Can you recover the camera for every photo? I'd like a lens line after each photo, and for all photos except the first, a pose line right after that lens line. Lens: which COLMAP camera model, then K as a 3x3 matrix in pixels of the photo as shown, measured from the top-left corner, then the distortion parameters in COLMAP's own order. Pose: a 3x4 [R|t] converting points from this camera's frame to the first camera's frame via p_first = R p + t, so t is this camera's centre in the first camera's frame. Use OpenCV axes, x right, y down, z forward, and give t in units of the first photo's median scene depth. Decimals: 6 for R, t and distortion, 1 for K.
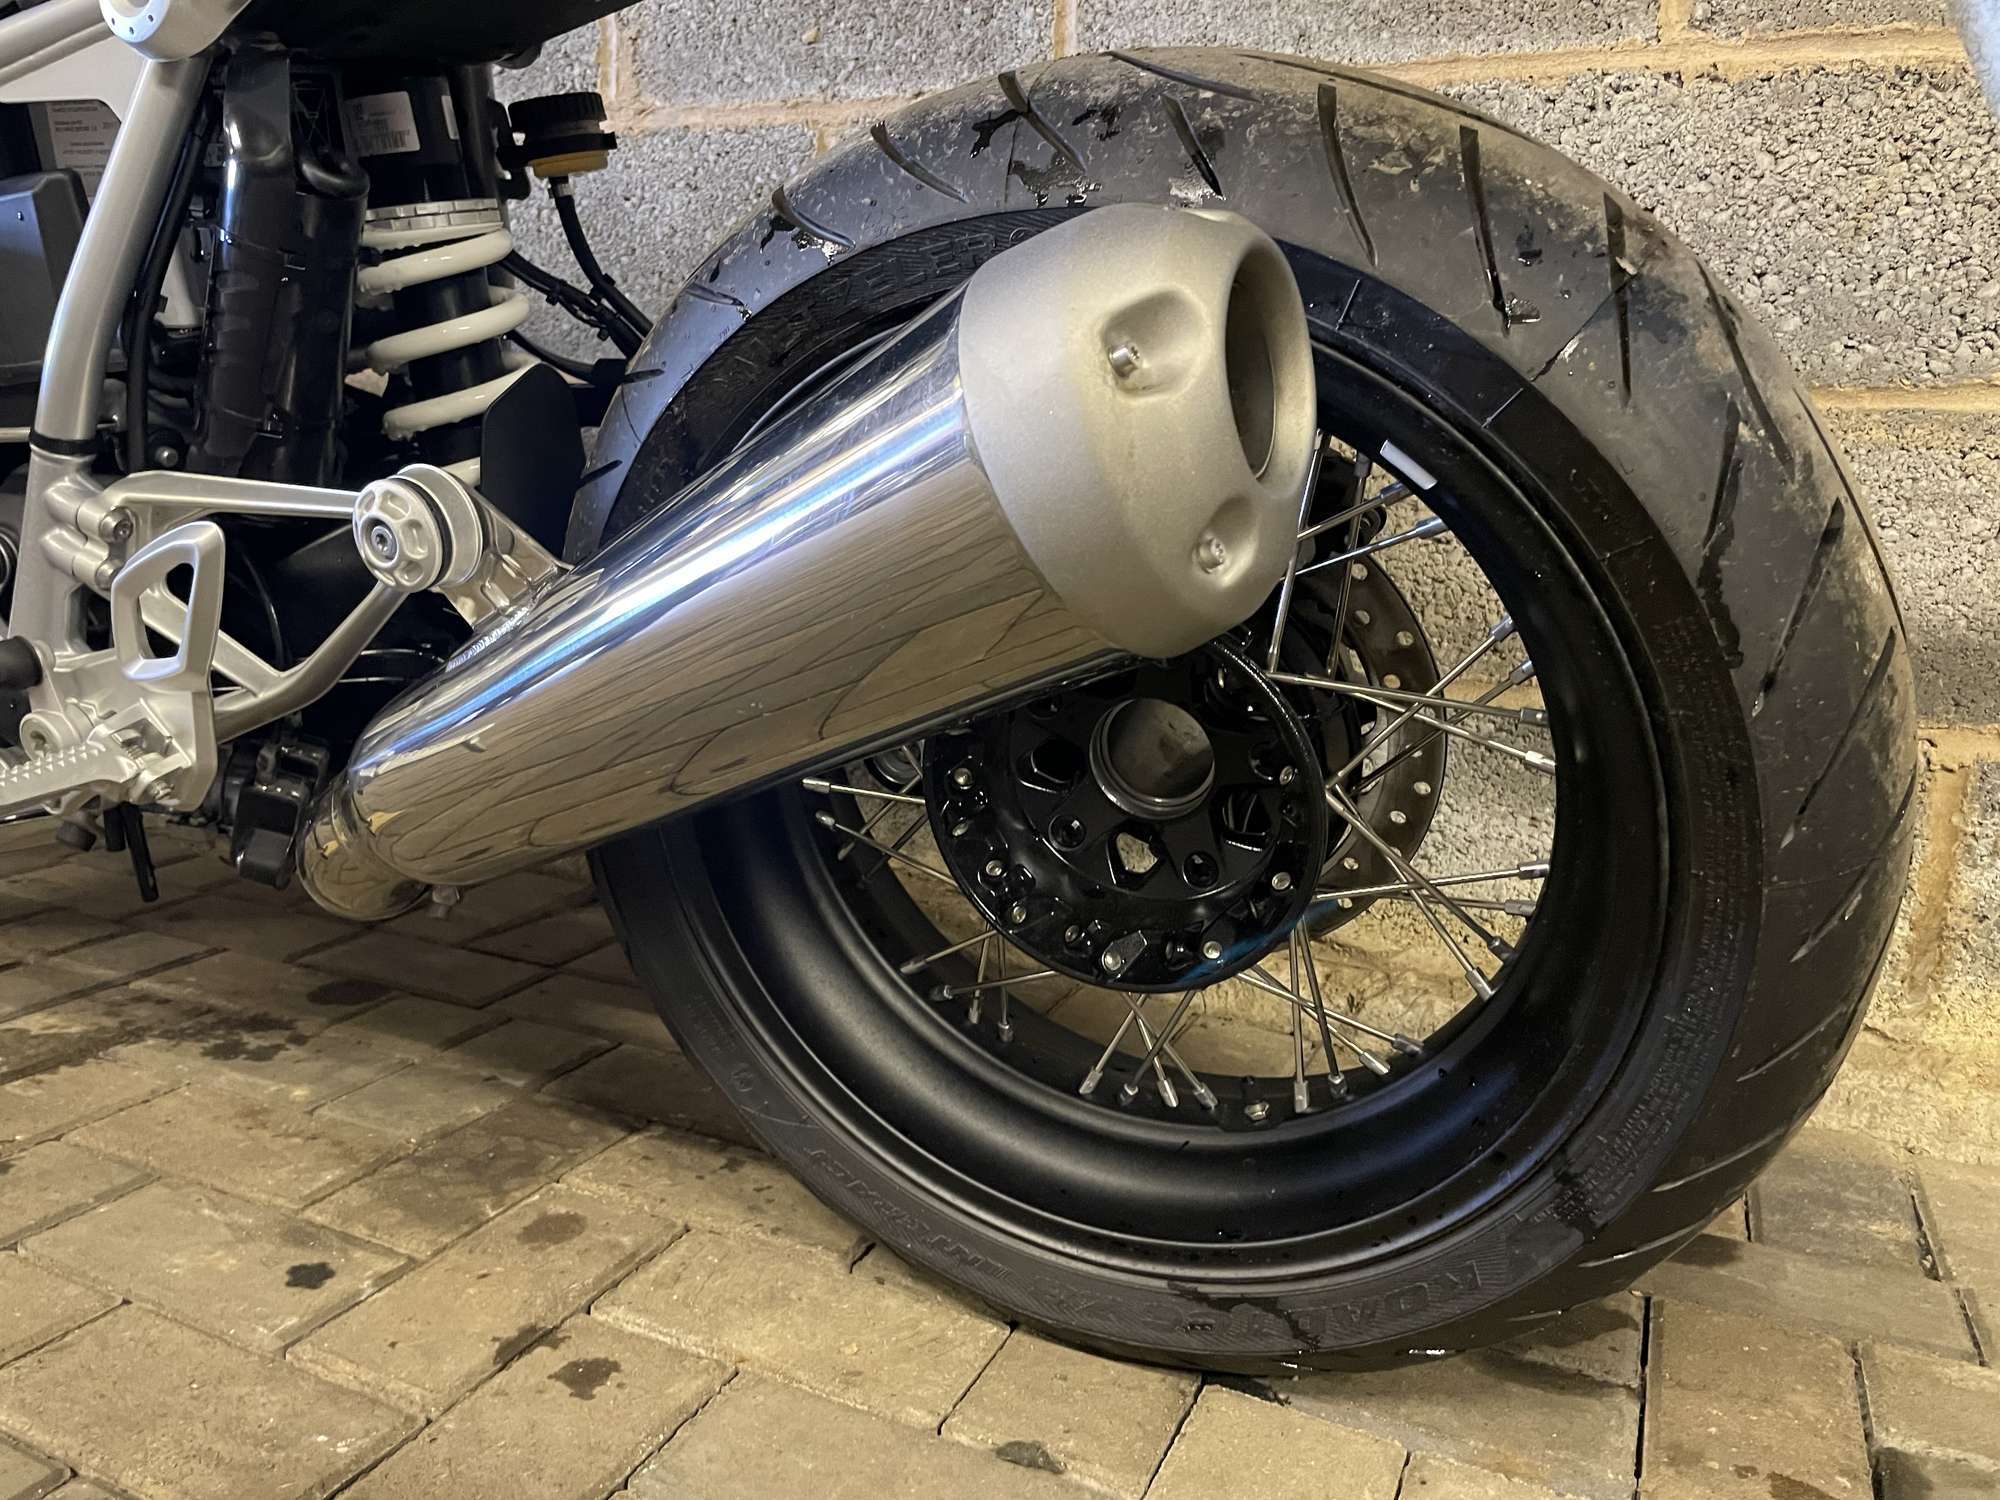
lens RADIAL K [[1538.3, 0, 981.1], [0, 1538.3, 739.0], [0, 0, 1]] dist [0.084079, -0.127114]
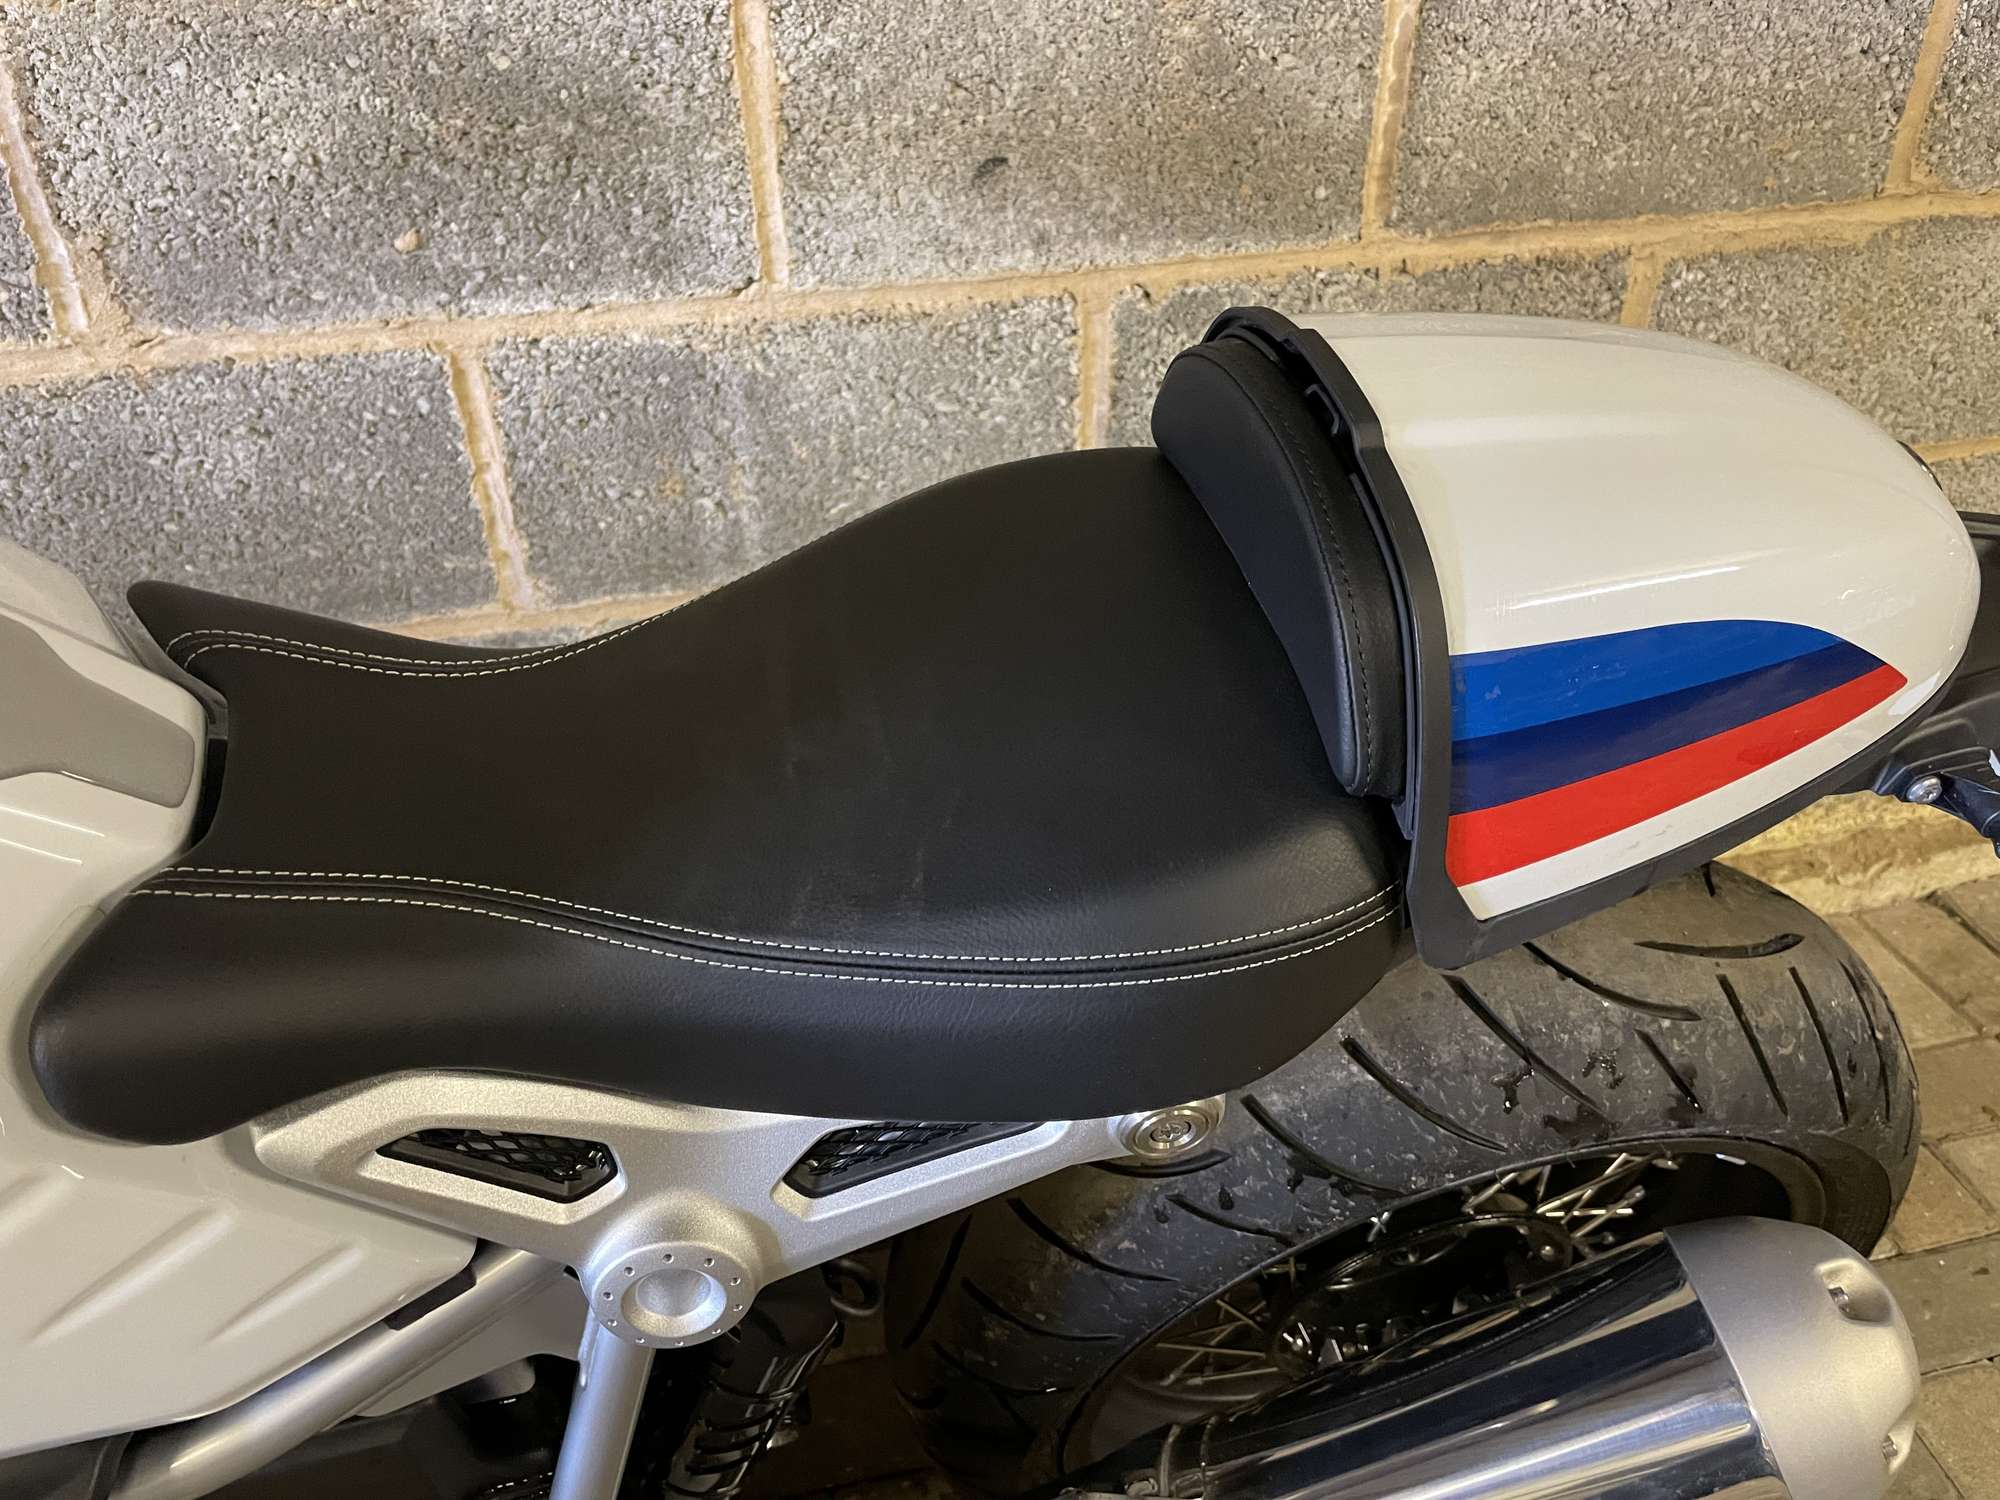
lens RADIAL K [[1538.3, 0, 1015.9], [0, 1538.3, 759.5], [0, 0, 1]] dist [0.084079, -0.127114]
pose [[0.788600, -0.381677, 0.482112, -0.424461], [0.147680, 0.878654, 0.454046, -0.665419], [-0.596909, -0.286863, 0.749273, 0.227048]]
